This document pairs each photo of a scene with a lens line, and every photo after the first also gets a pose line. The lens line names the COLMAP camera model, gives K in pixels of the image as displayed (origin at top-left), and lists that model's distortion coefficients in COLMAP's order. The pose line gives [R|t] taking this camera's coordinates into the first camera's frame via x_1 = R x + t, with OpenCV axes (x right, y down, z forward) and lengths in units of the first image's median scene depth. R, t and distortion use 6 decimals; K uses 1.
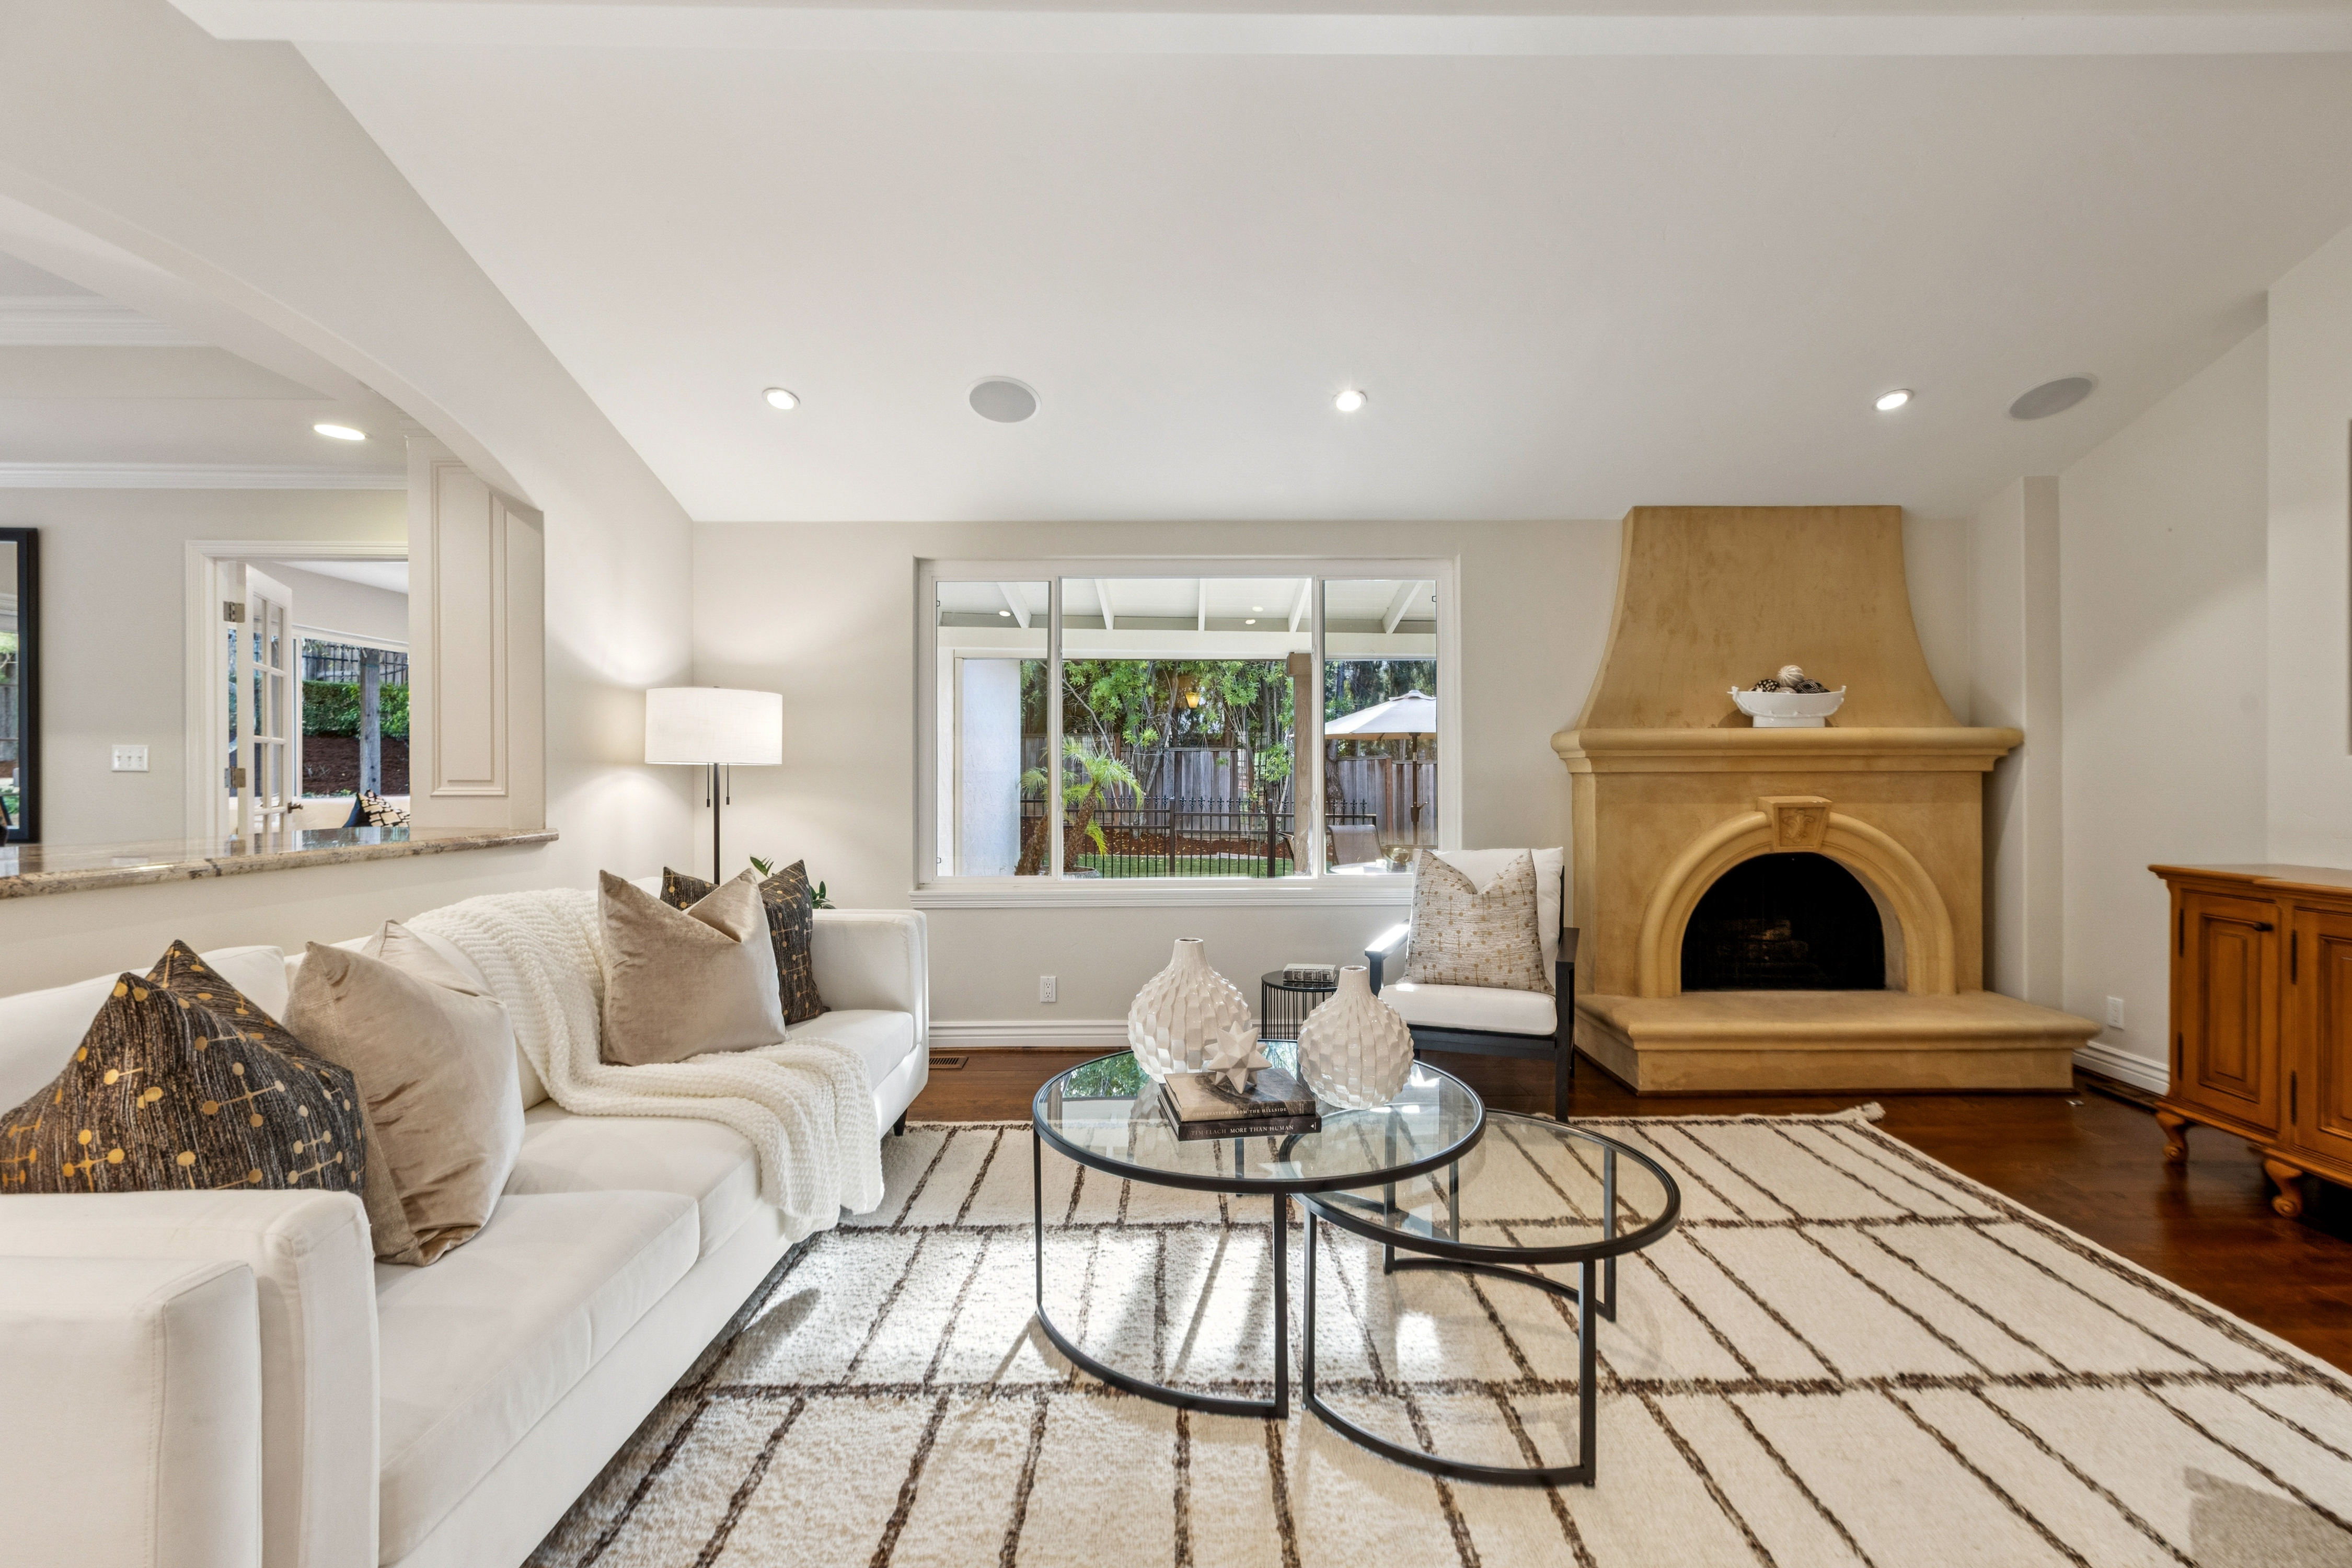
lens RADIAL K [[1051.3, 0, 1198.0], [0, 1051.3, 771.7], [0, 0, 1]] dist [0.002805, 0.000023]
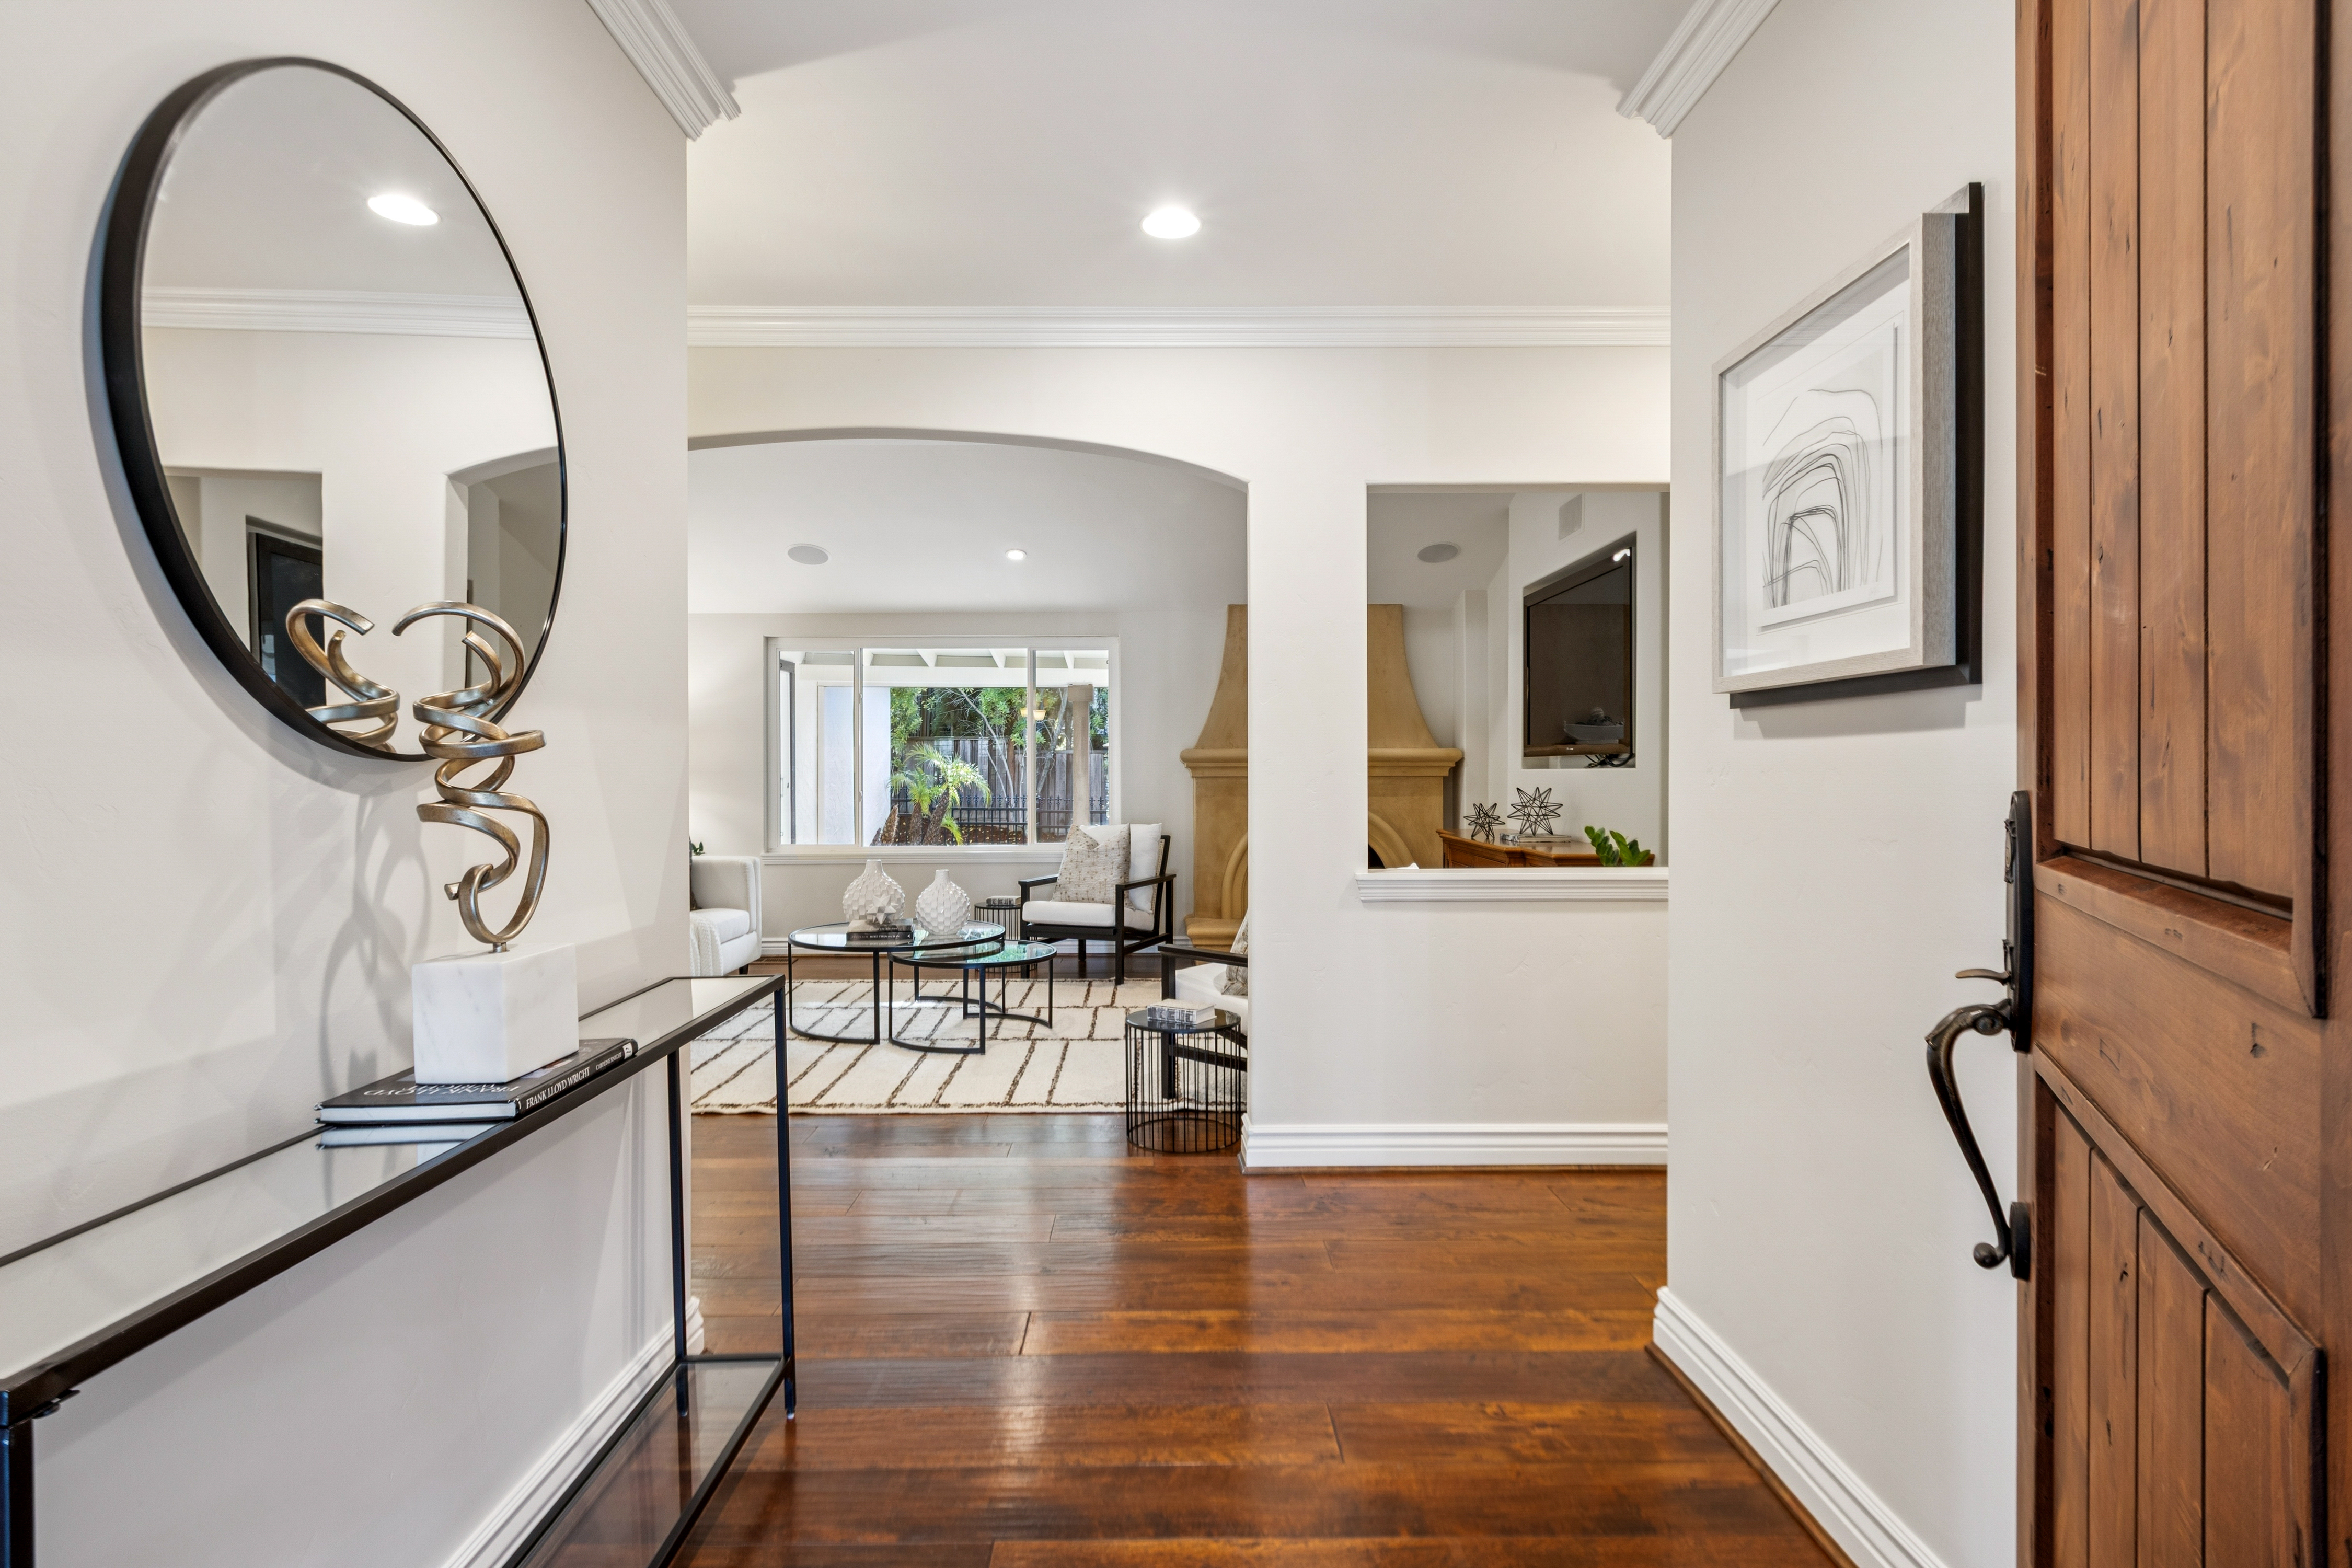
lens RADIAL K [[1182.9, 0, 1176.0], [0, 1182.9, 784.0], [0, 0, 1]] dist [0.000179, -0.000005]
pose [[0.999984, 0.001172, 0.005609, 0.352809], [-0.001236, 0.999933, 0.011508, -0.009056], [-0.005596, -0.011515, 0.999918, -0.803040]]
